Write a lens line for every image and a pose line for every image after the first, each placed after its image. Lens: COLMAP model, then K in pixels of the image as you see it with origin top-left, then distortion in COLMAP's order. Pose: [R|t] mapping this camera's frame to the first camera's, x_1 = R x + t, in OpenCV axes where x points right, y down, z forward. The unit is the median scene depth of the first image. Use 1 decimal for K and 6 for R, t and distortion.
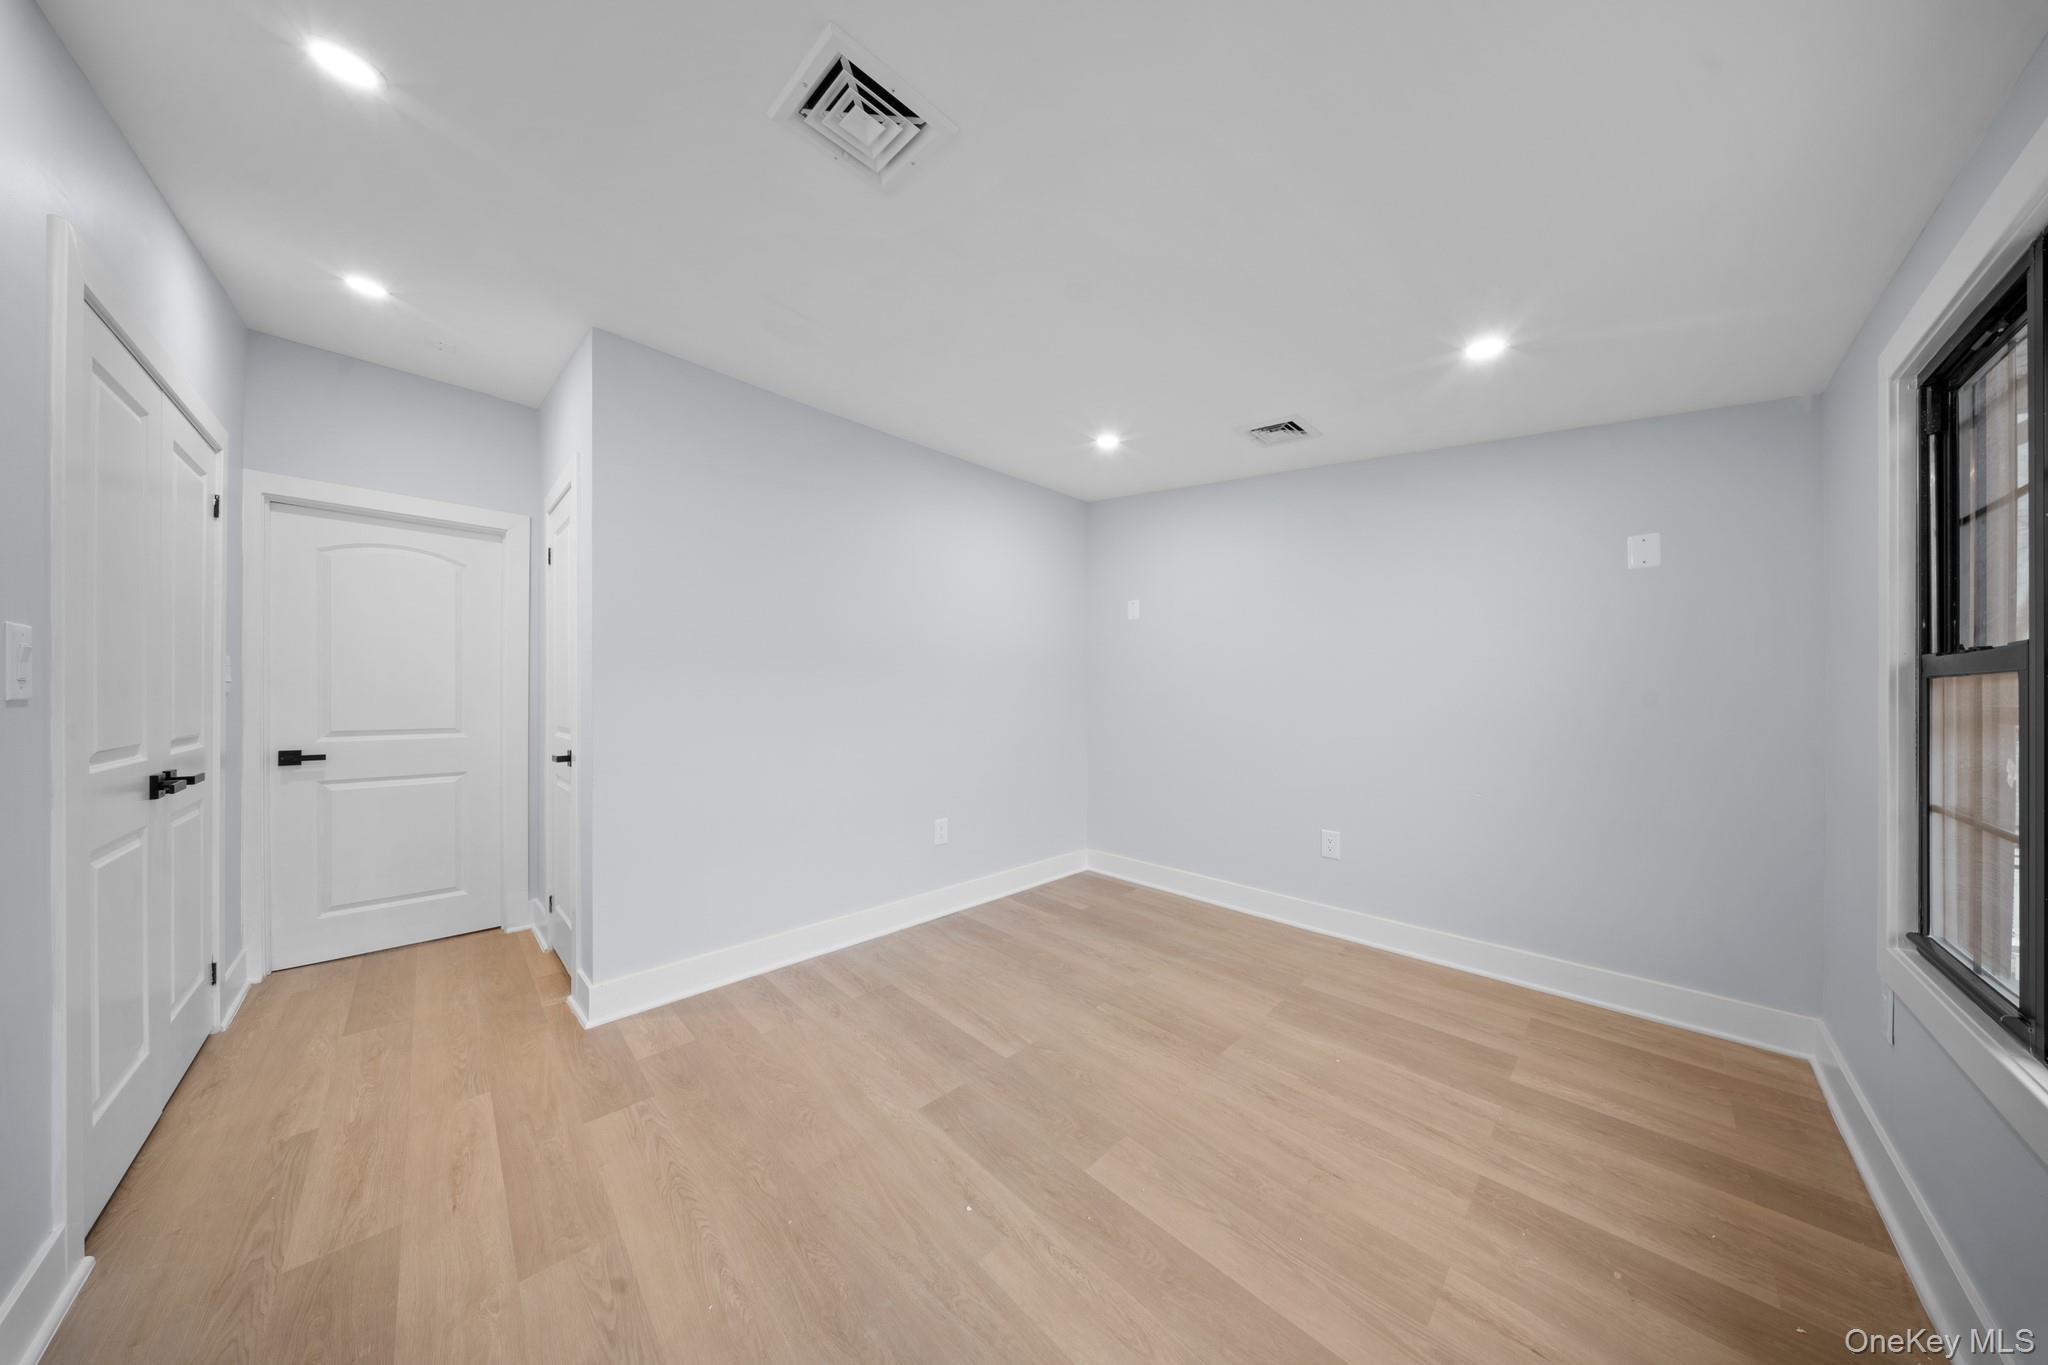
lens RADIAL K [[610.5, 0, 1036.9], [0, 610.5, 692.8], [0, 0, 1]] dist [0.005660, -0.004213]
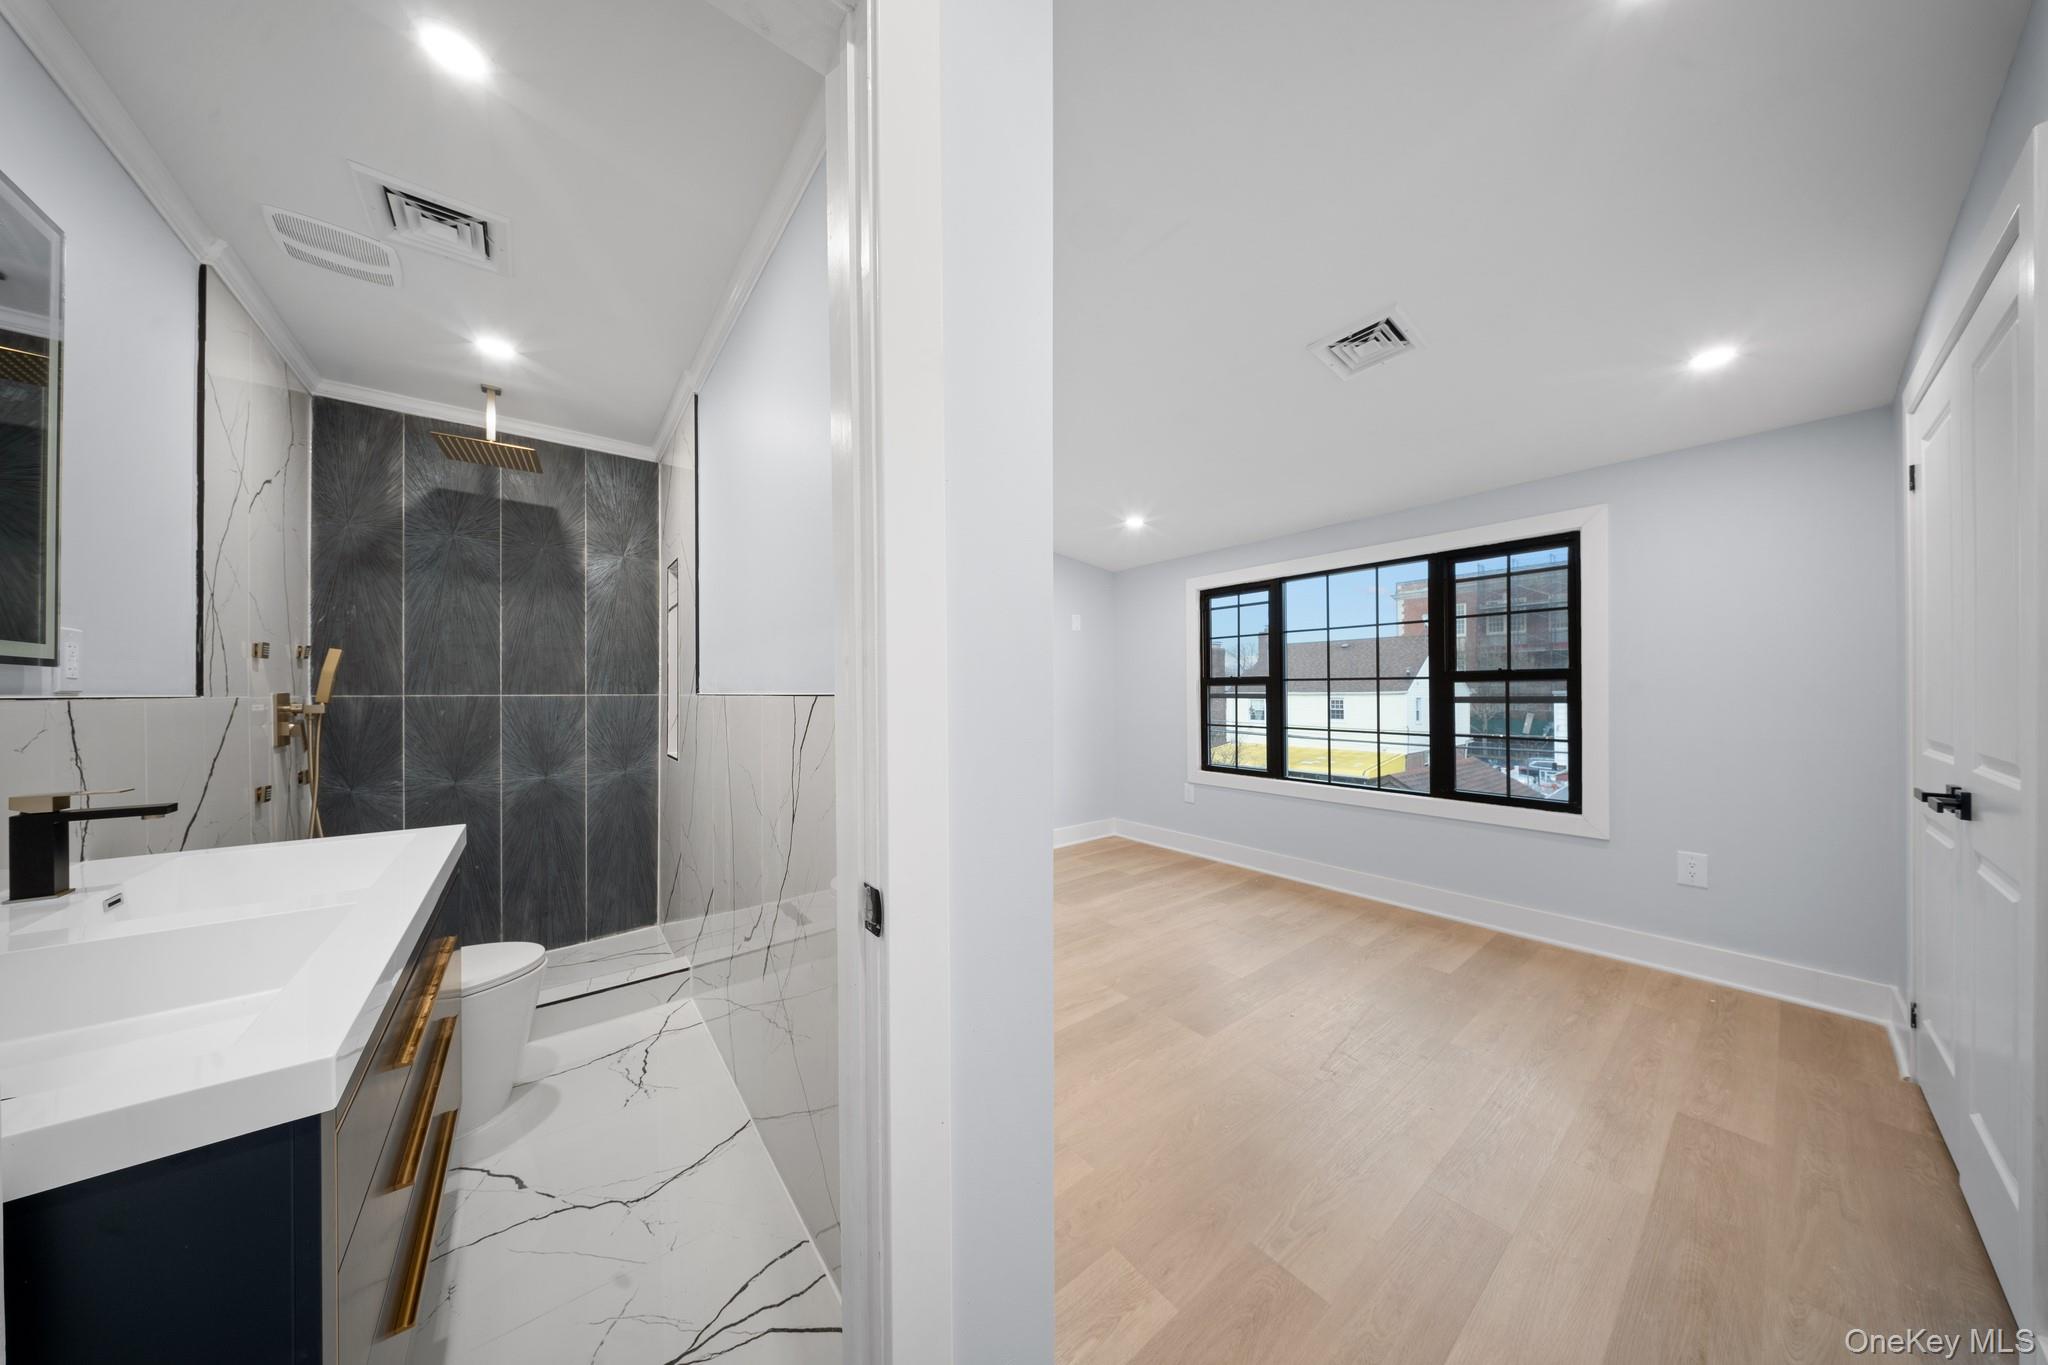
lens RADIAL K [[598.6, 0, 1018.2], [0, 598.6, 687.6], [0, 0, 1]] dist [-0.010034, 0.000008]
pose [[0.122675, 0.003568, 0.992440, -1.227297], [0.000404, 0.999993, -0.003645, -0.001194], [-0.992447, 0.000849, 0.122673, 1.069019]]
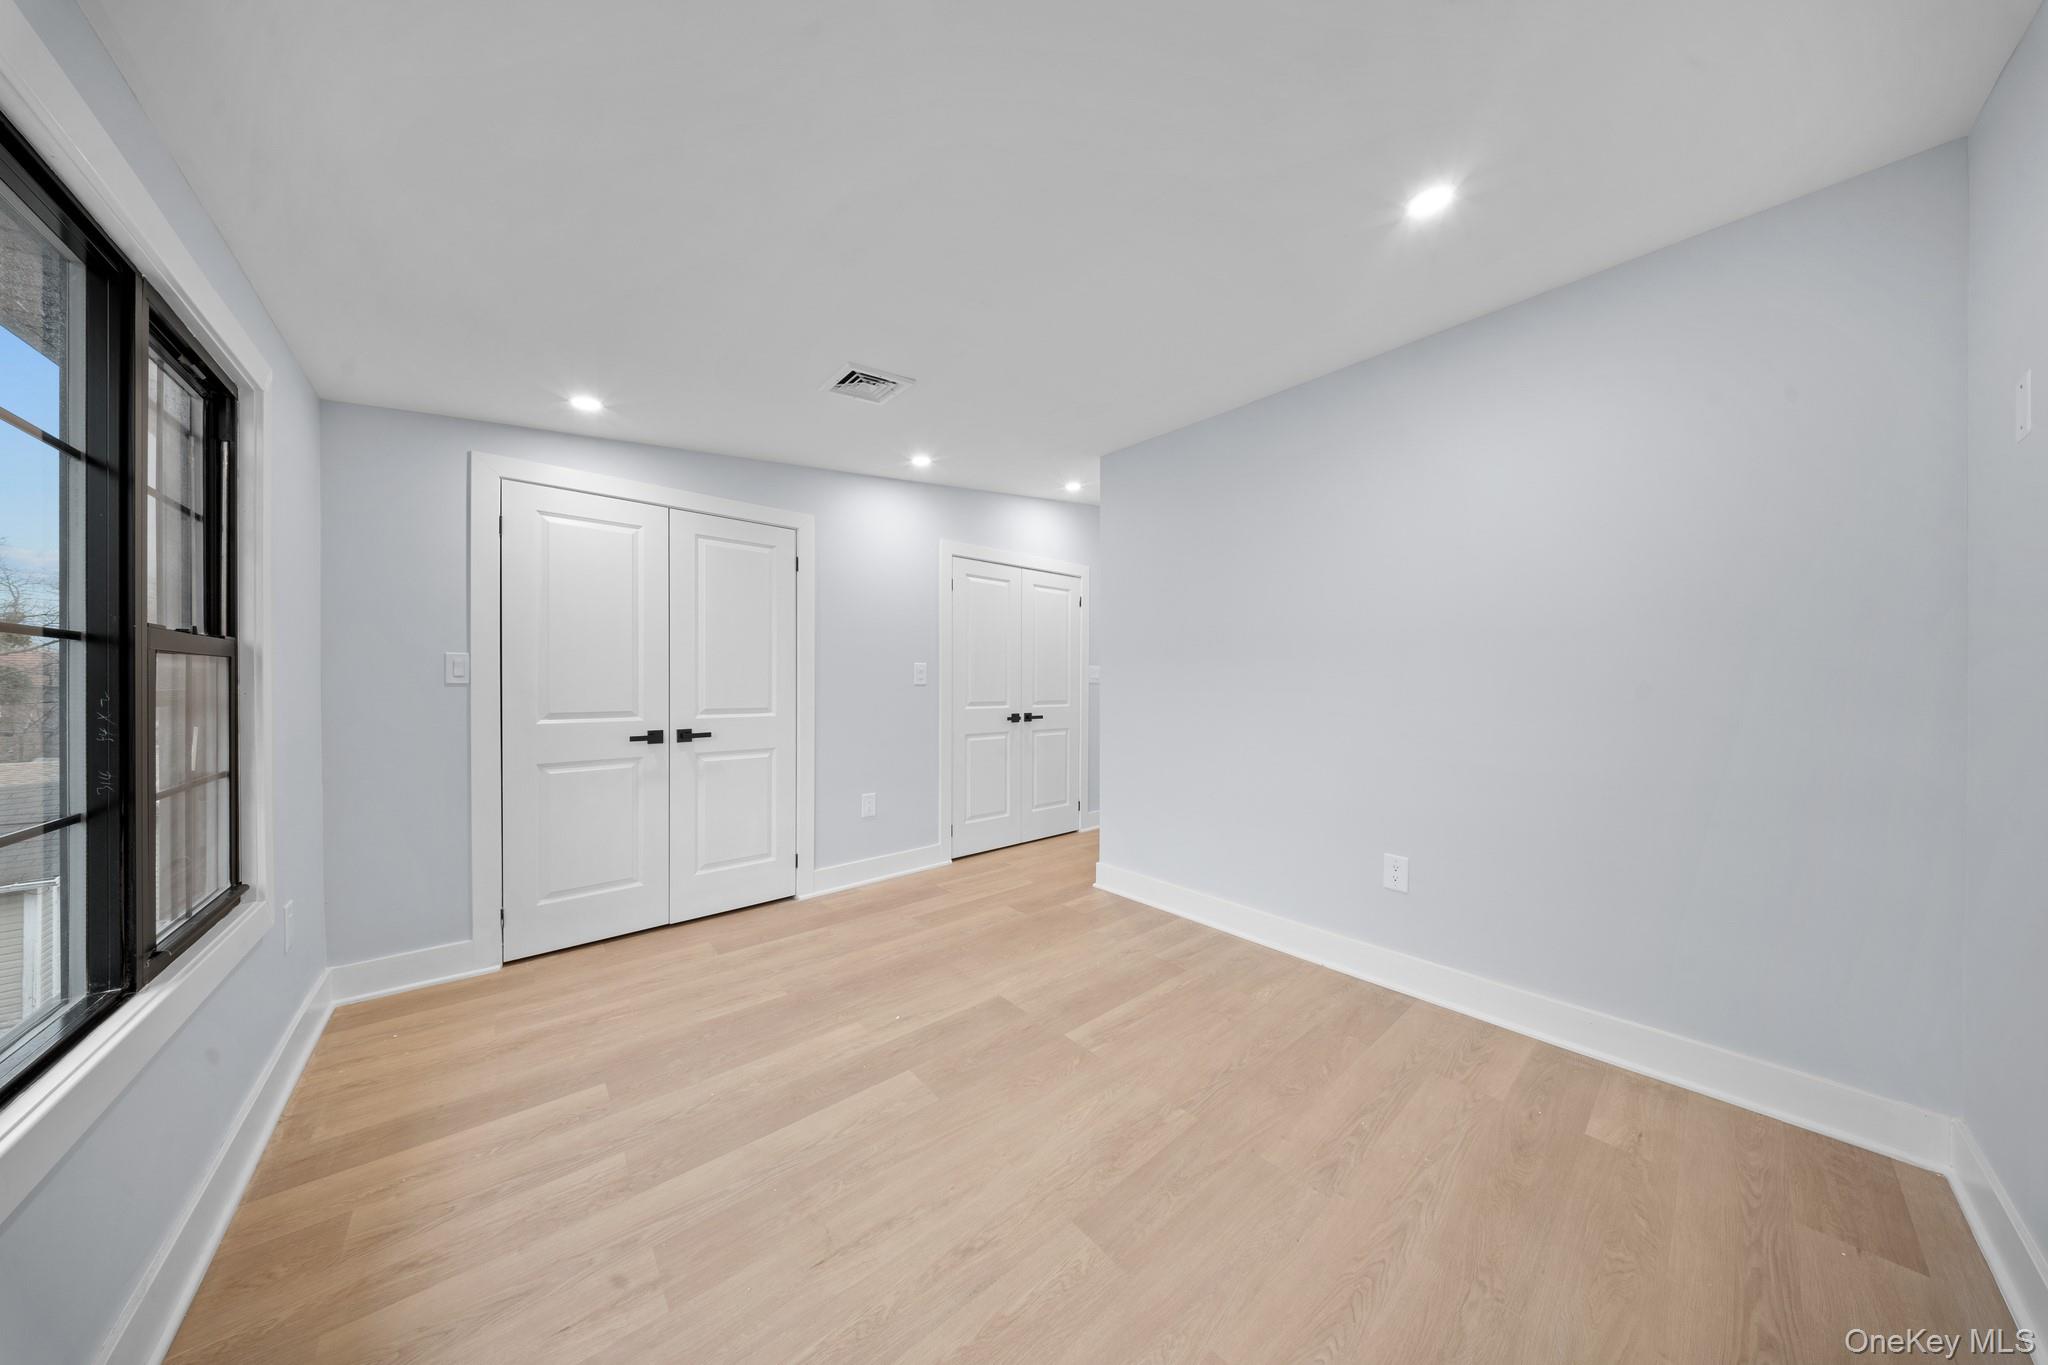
lens RADIAL K [[601.7, 0, 1024.0], [0, 601.7, 682.5], [0, 0, 1]] dist [0.006258, -0.003874]
pose [[-0.073291, -0.004736, -0.997299, 0.965404], [-0.001446, 0.999988, -0.004642, 0.009440], [0.997310, 0.001101, -0.073297, 1.002593]]
